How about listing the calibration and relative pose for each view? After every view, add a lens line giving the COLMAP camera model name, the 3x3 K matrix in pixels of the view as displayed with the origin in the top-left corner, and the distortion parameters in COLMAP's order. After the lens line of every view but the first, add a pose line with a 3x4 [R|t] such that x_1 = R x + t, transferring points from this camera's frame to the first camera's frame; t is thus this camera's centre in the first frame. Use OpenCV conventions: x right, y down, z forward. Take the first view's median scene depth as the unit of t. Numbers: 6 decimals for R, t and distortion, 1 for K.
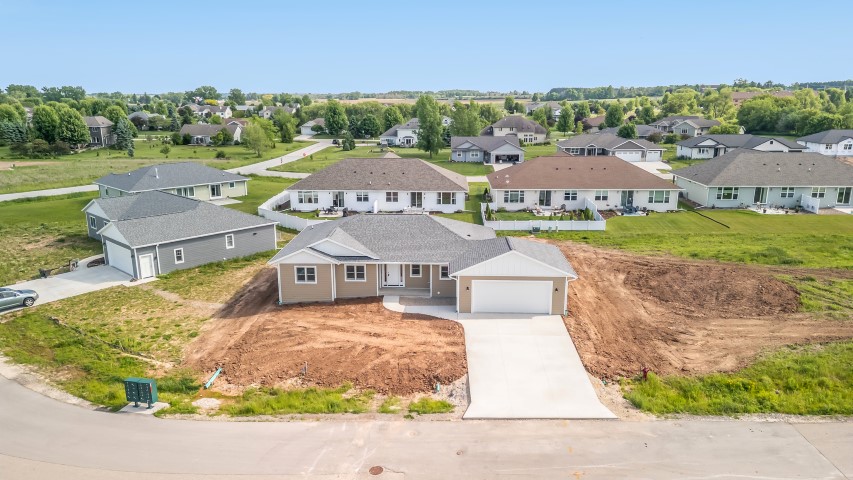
lens RADIAL K [[602.5, 0, 426.5], [0, 602.5, 240.0], [0, 0, 1]] dist [0.065999, -0.060516]
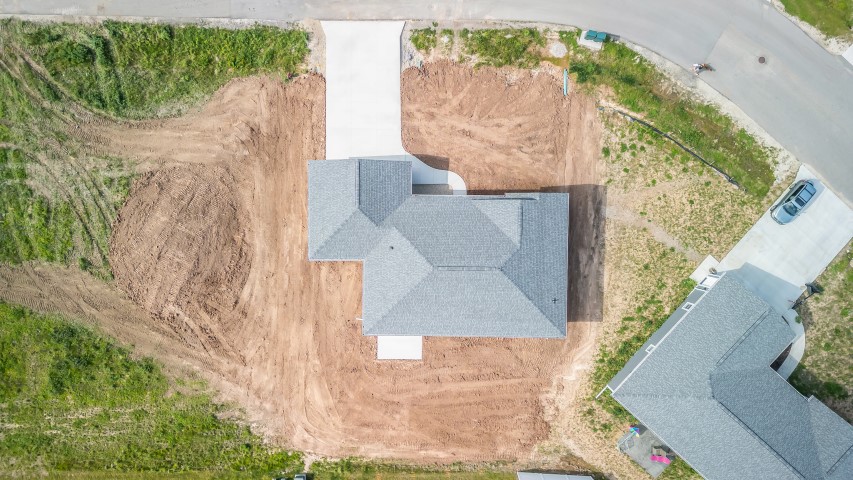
lens RADIAL K [[602.5, 0, 426.5], [0, 602.5, 240.0], [0, 0, 1]] dist [0.065999, -0.060516]
pose [[-0.999460, 0.030284, 0.012747, -0.004809], [0.003944, -0.274587, 0.961554, -1.151141], [0.032620, 0.961085, 0.274319, 0.801141]]
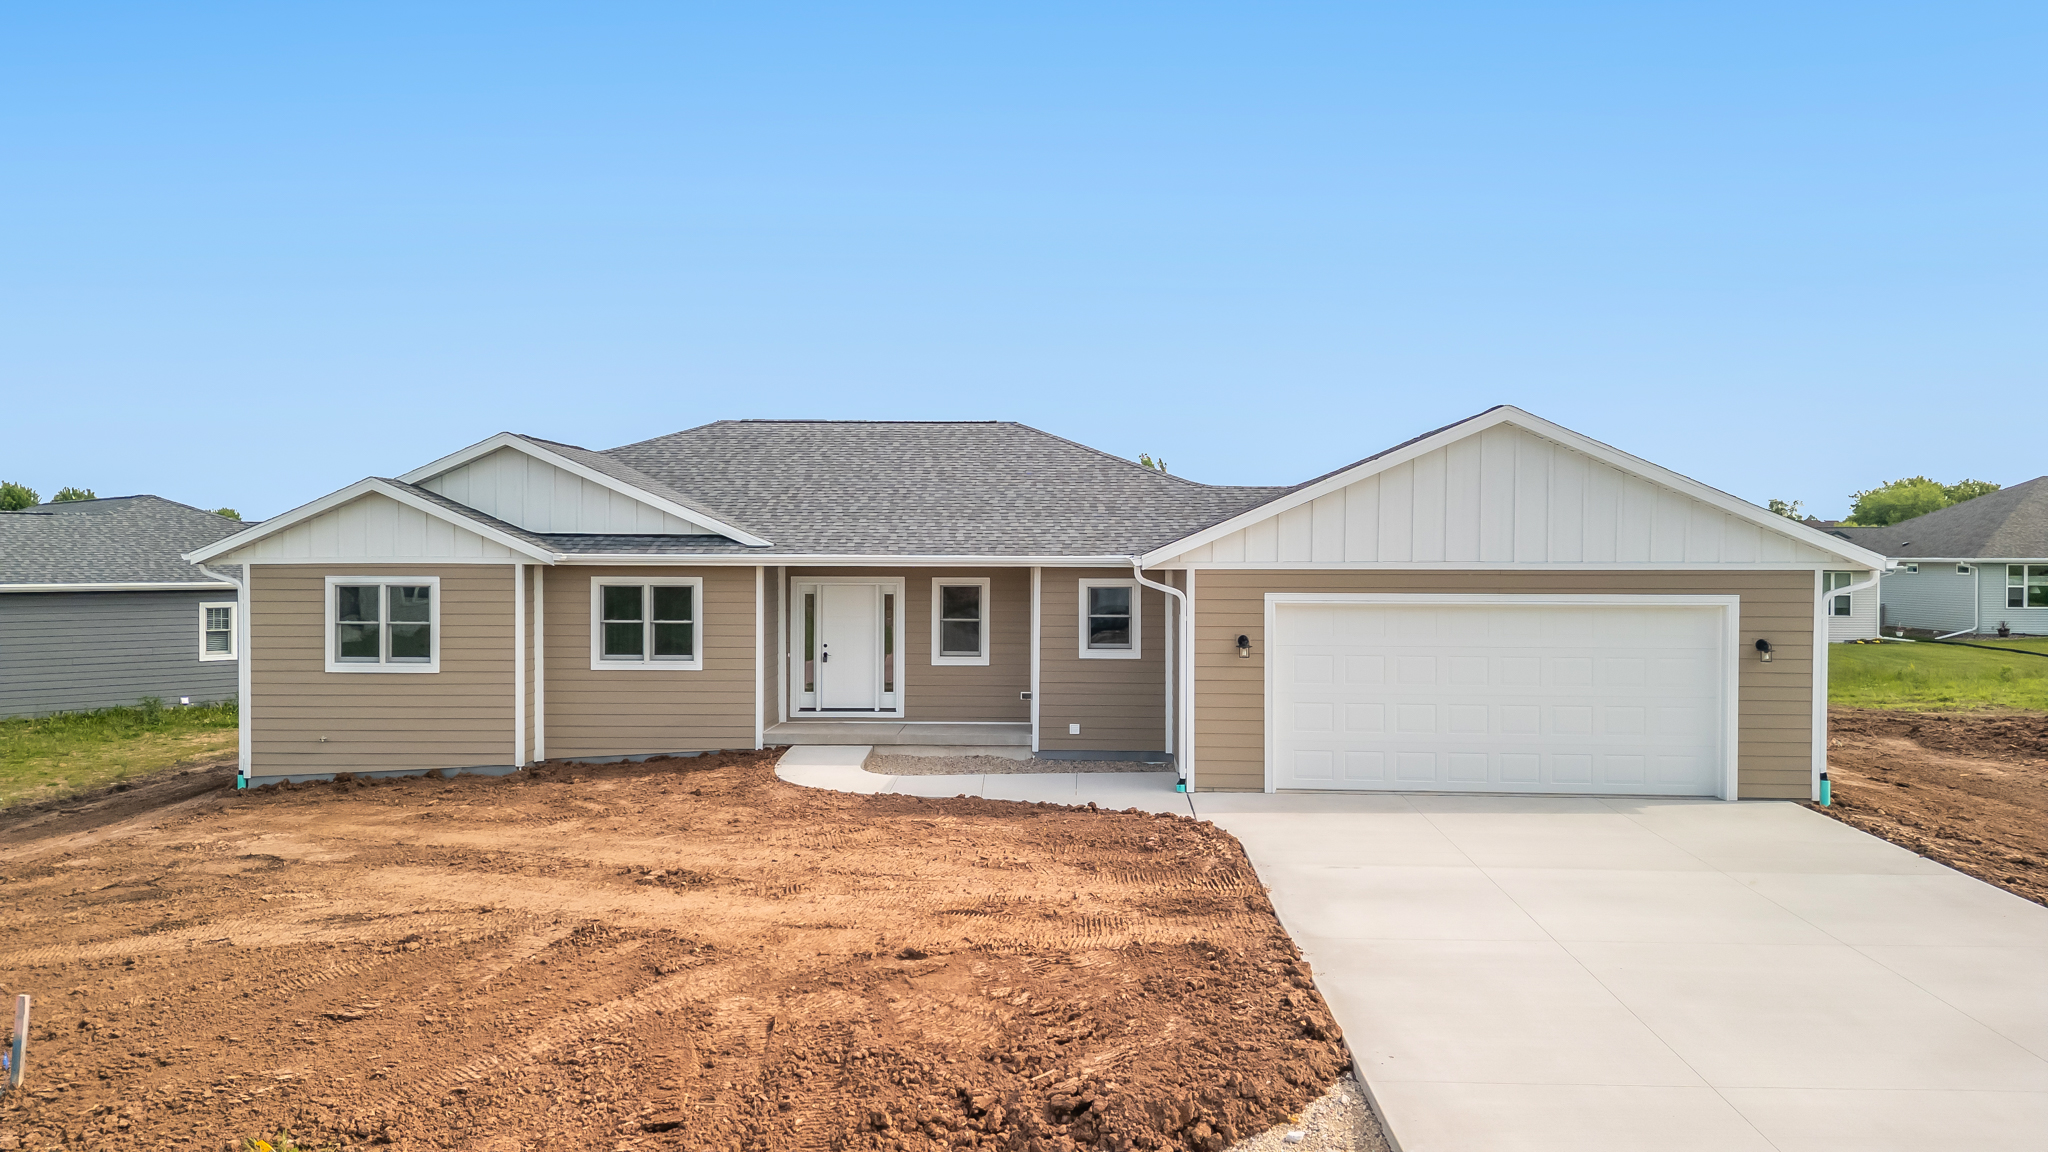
lens RADIAL K [[1446.6, 0, 1024.0], [0, 1446.6, 576.0], [0, 0, 1]] dist [0.065999, -0.060516]
pose [[0.999980, 0.003665, -0.005187, 0.006525], [-0.004734, 0.974596, -0.223920, 0.154514], [0.004235, 0.223940, 0.974594, 0.578871]]
